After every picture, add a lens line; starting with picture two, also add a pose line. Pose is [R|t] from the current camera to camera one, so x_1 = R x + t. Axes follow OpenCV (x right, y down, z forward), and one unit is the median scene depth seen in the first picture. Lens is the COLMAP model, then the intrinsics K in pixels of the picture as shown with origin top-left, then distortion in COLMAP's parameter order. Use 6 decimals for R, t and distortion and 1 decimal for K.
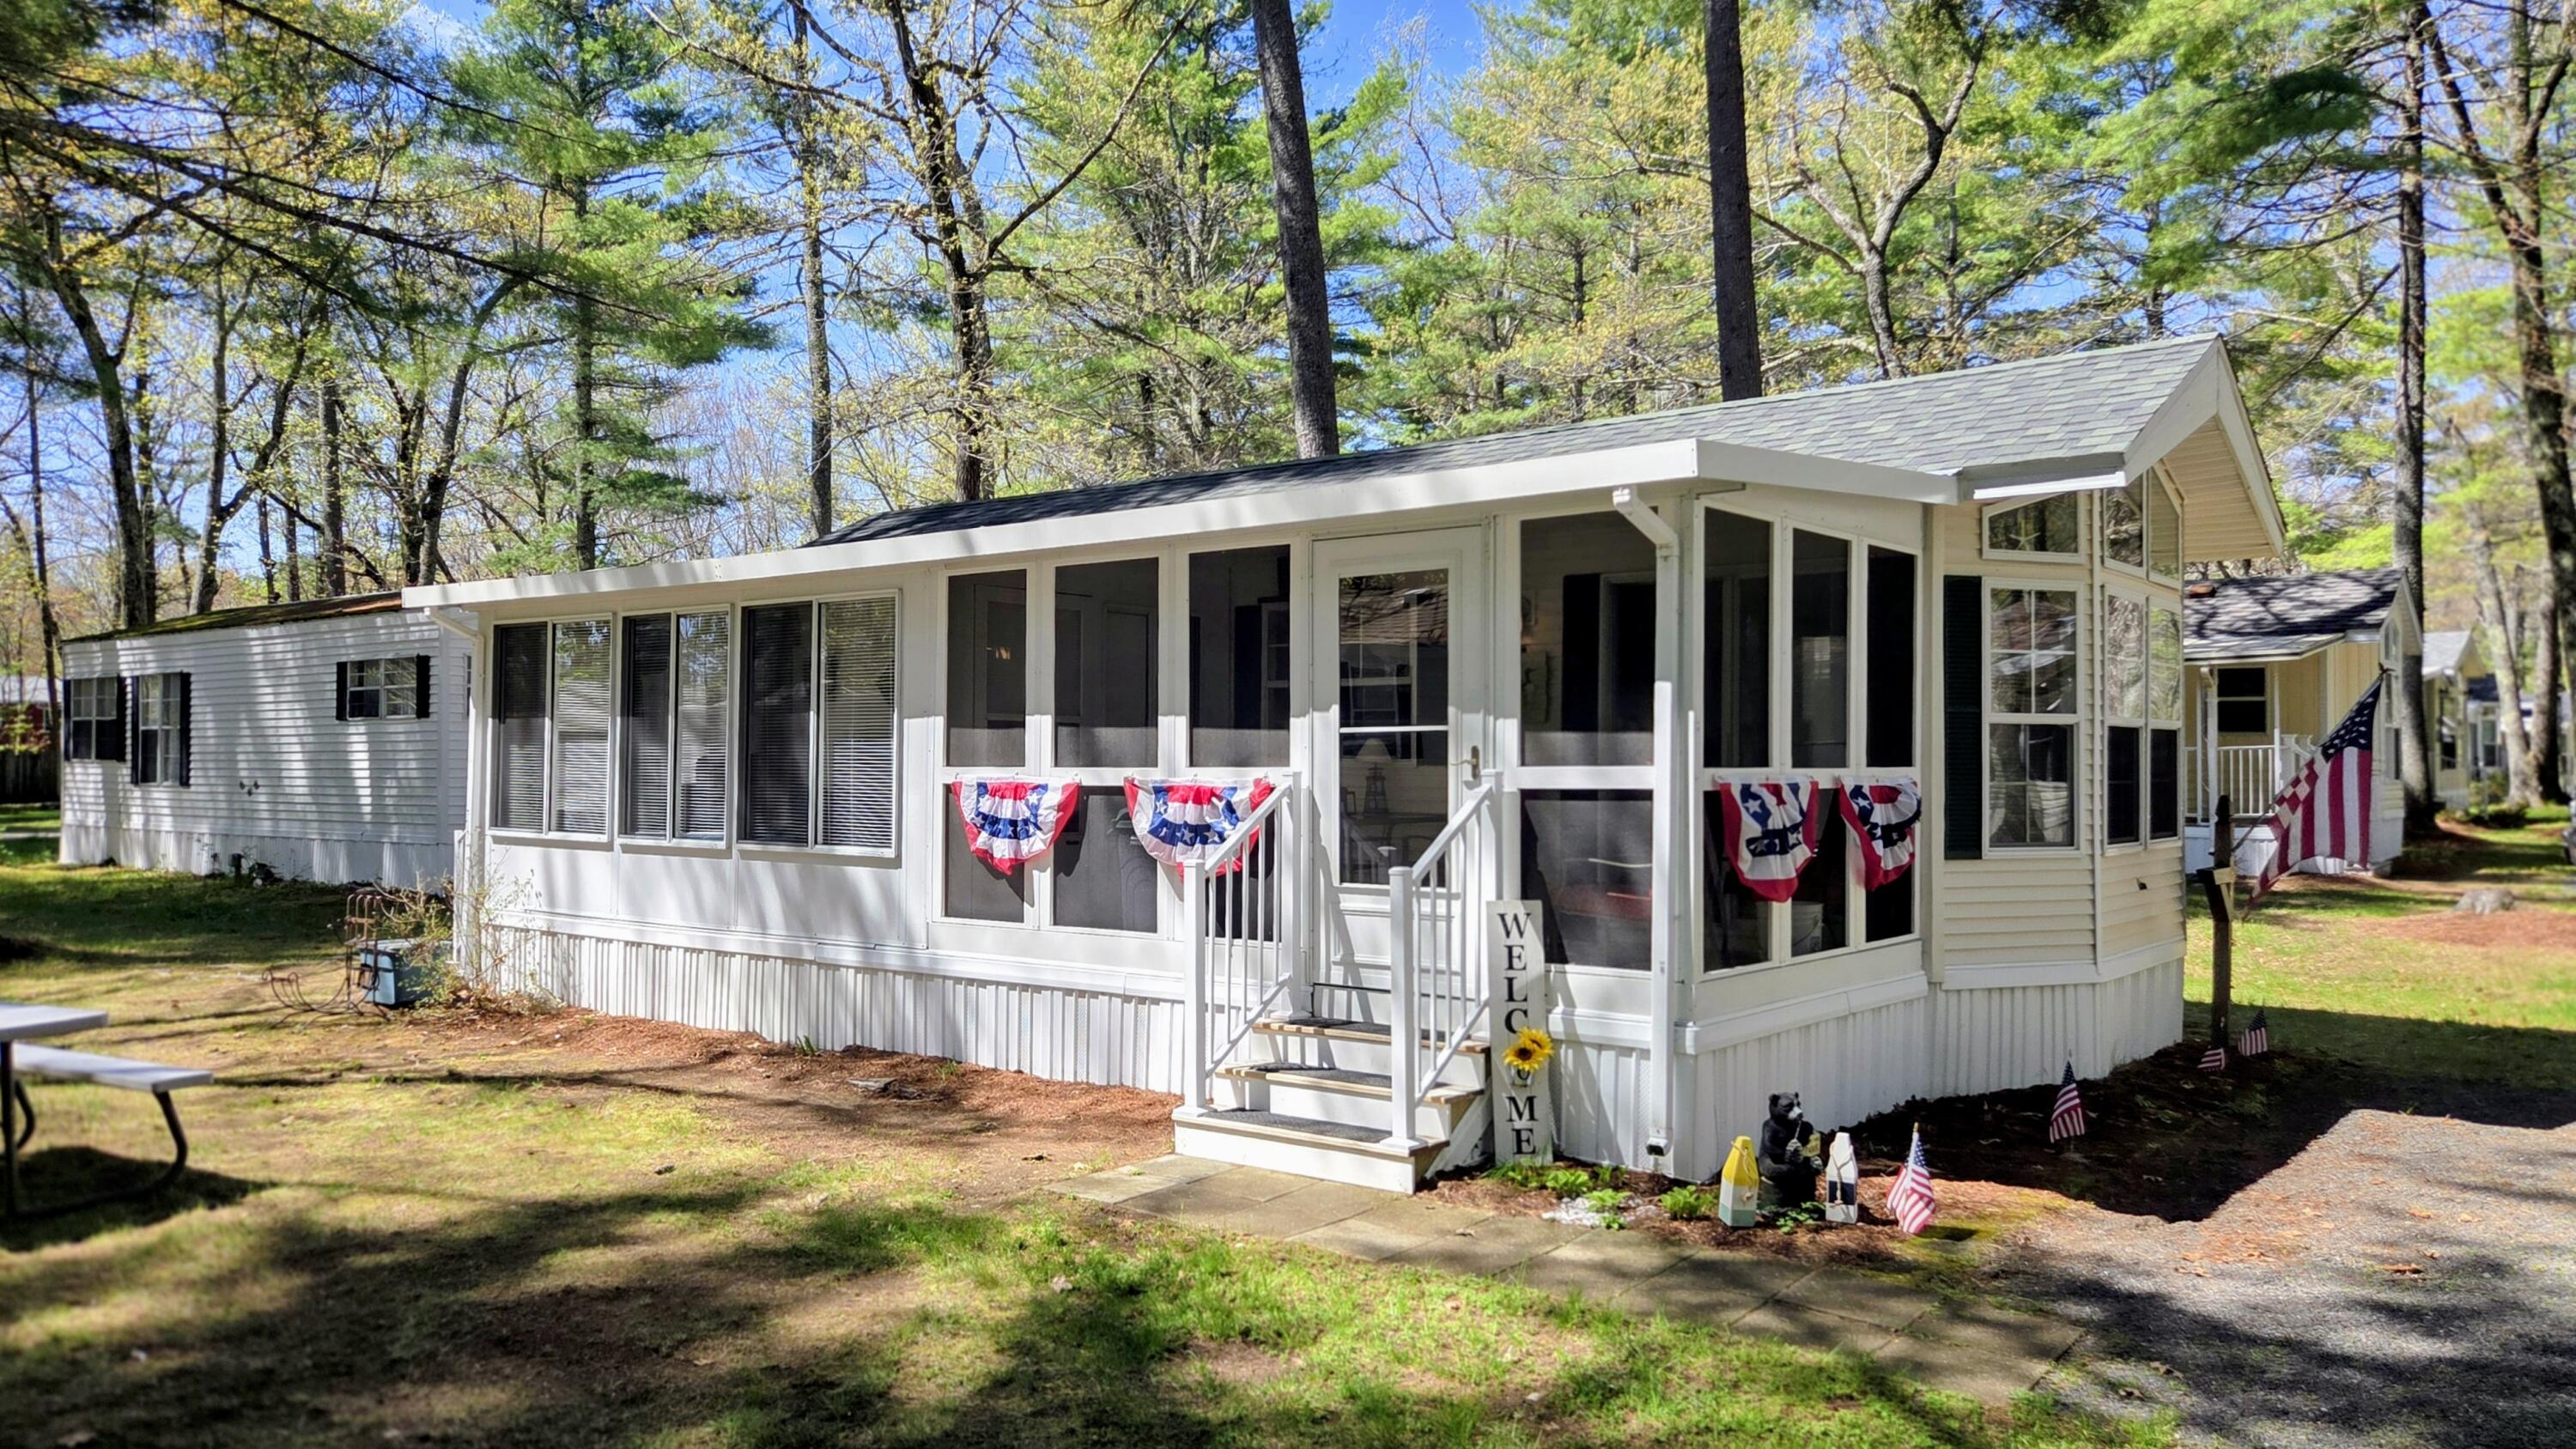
lens RADIAL K [[1782.6, 0, 1281.9], [0, 1782.6, 741.2], [0, 0, 1]] dist [0.068813, -0.064468]
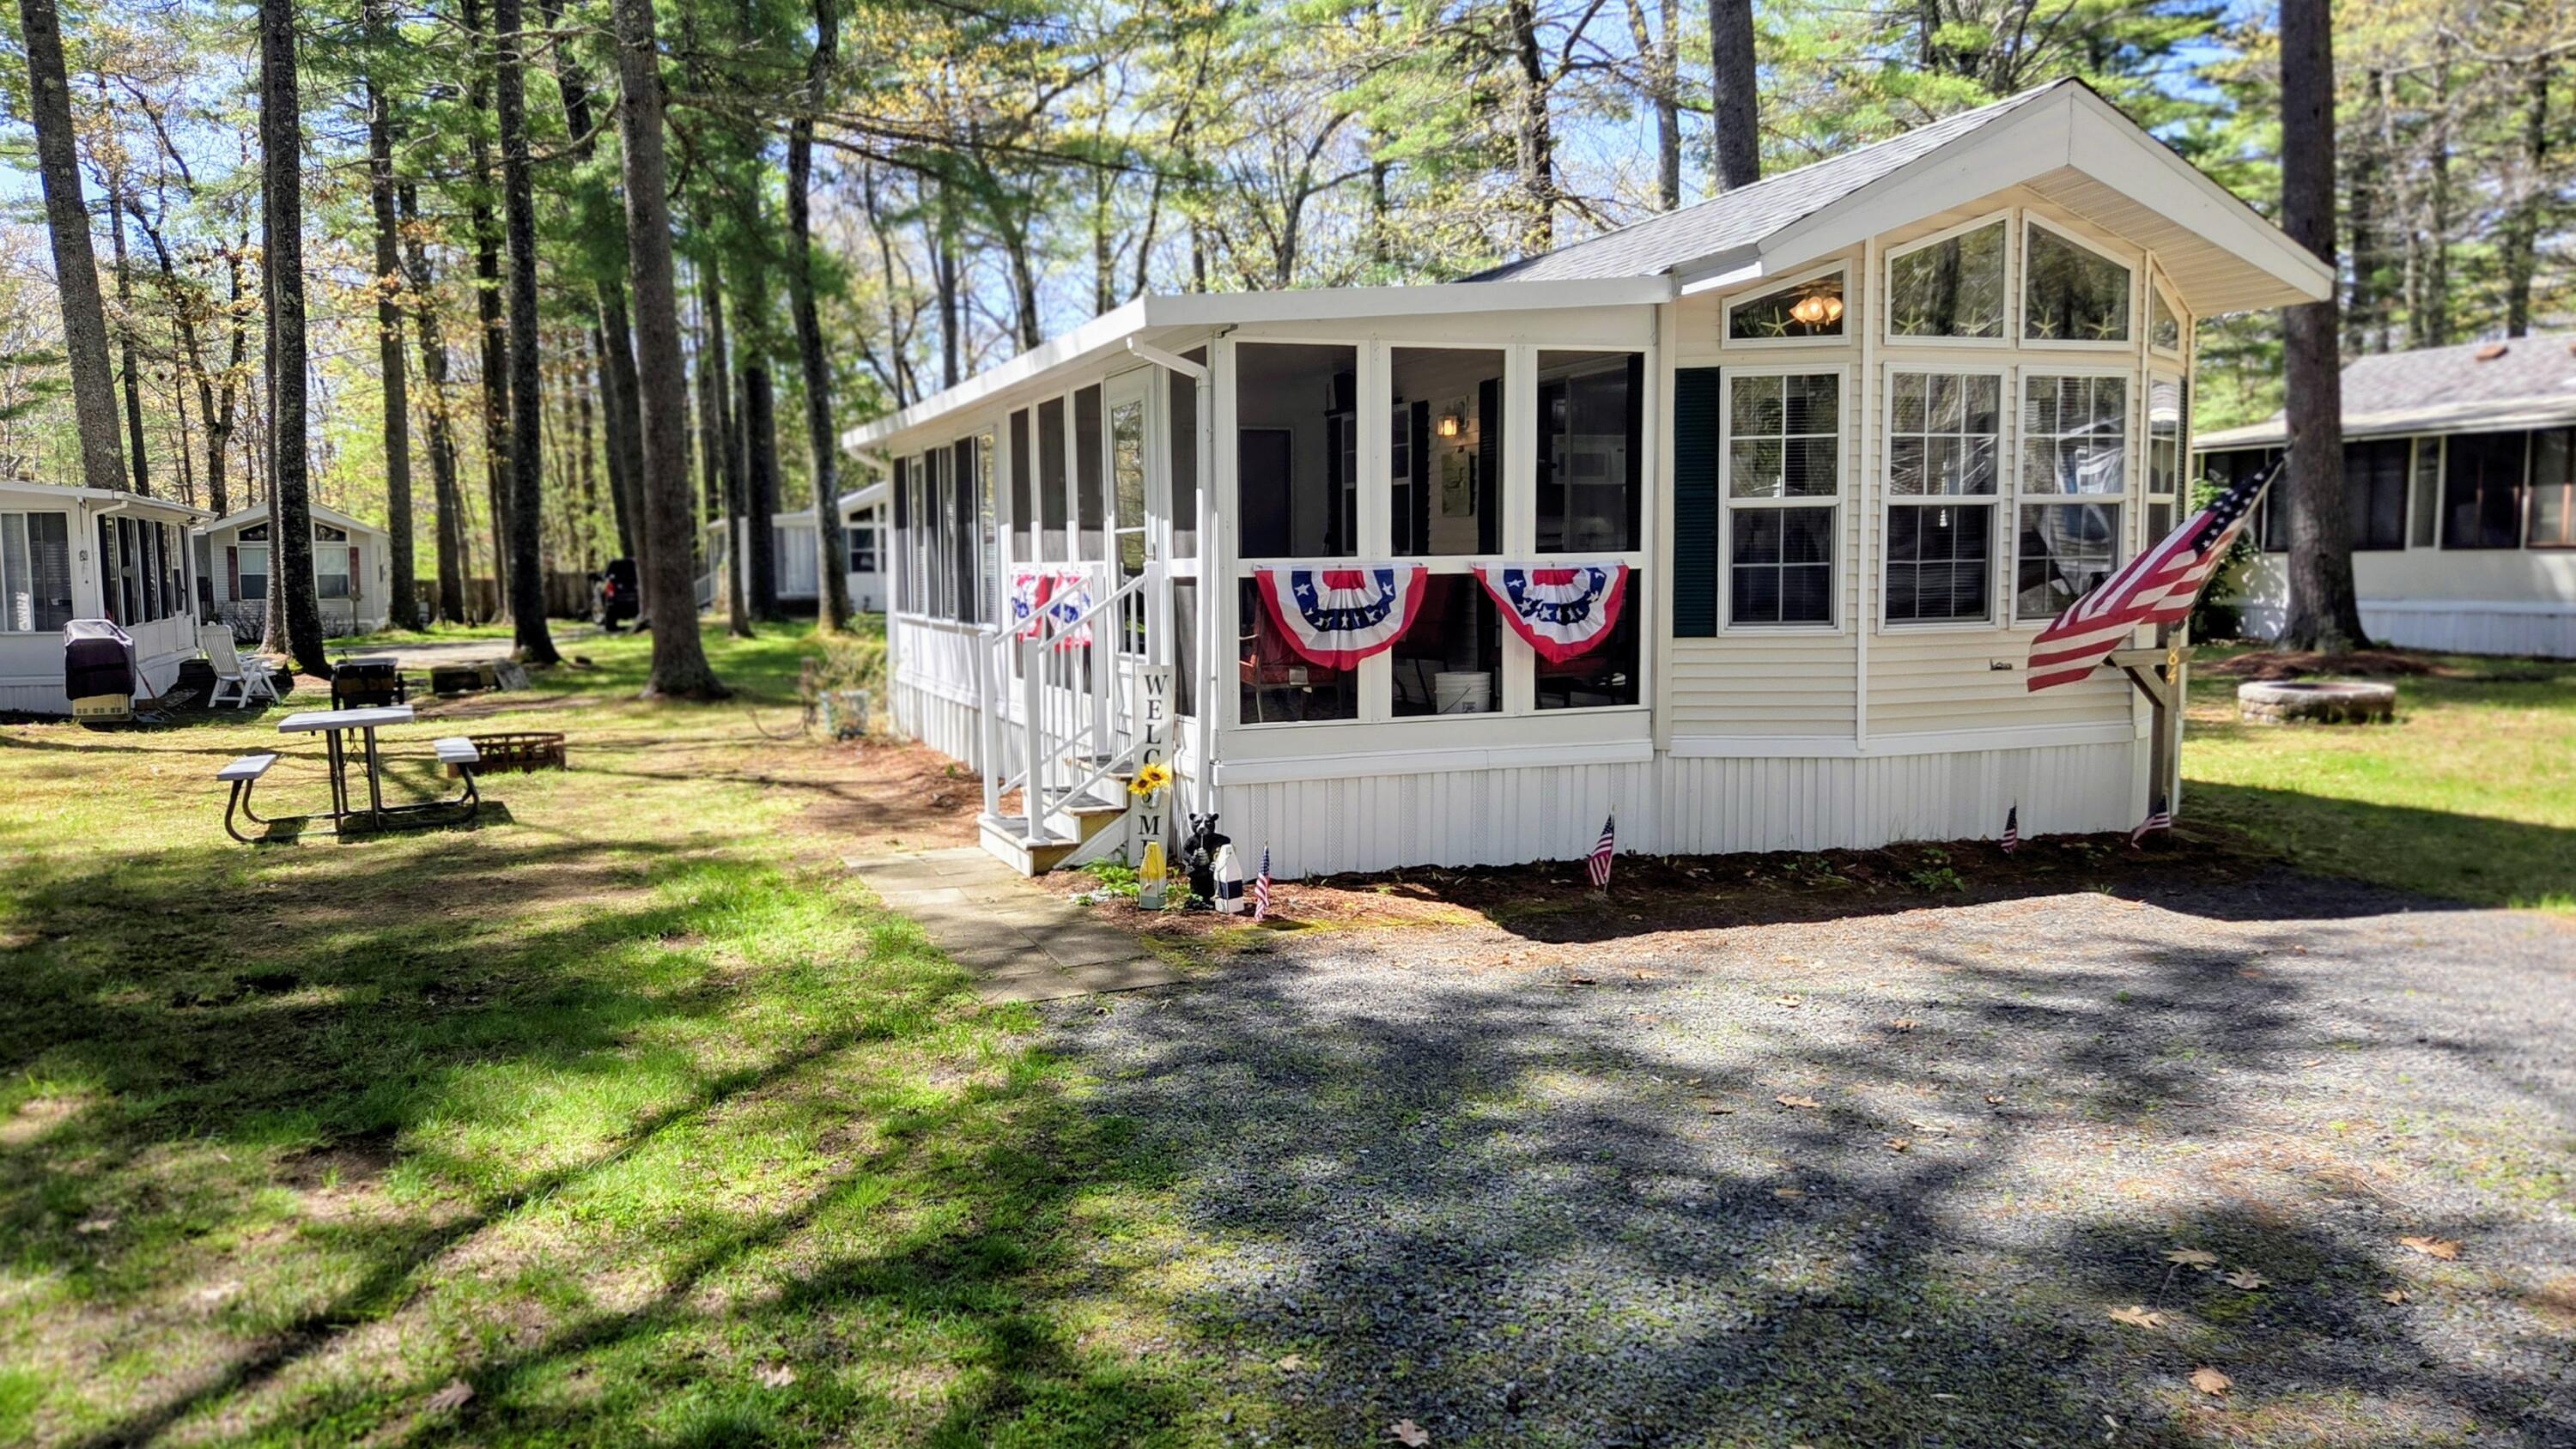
lens RADIAL K [[1752.8, 0, 1282.2], [0, 1752.8, 719.6], [0, 0, 1]] dist [0.070781, -0.058477]
pose [[0.869020, 0.031531, -0.493771, 0.690472], [0.021739, 0.994570, 0.101771, 0.002569], [0.494299, -0.099175, 0.863616, -0.034484]]
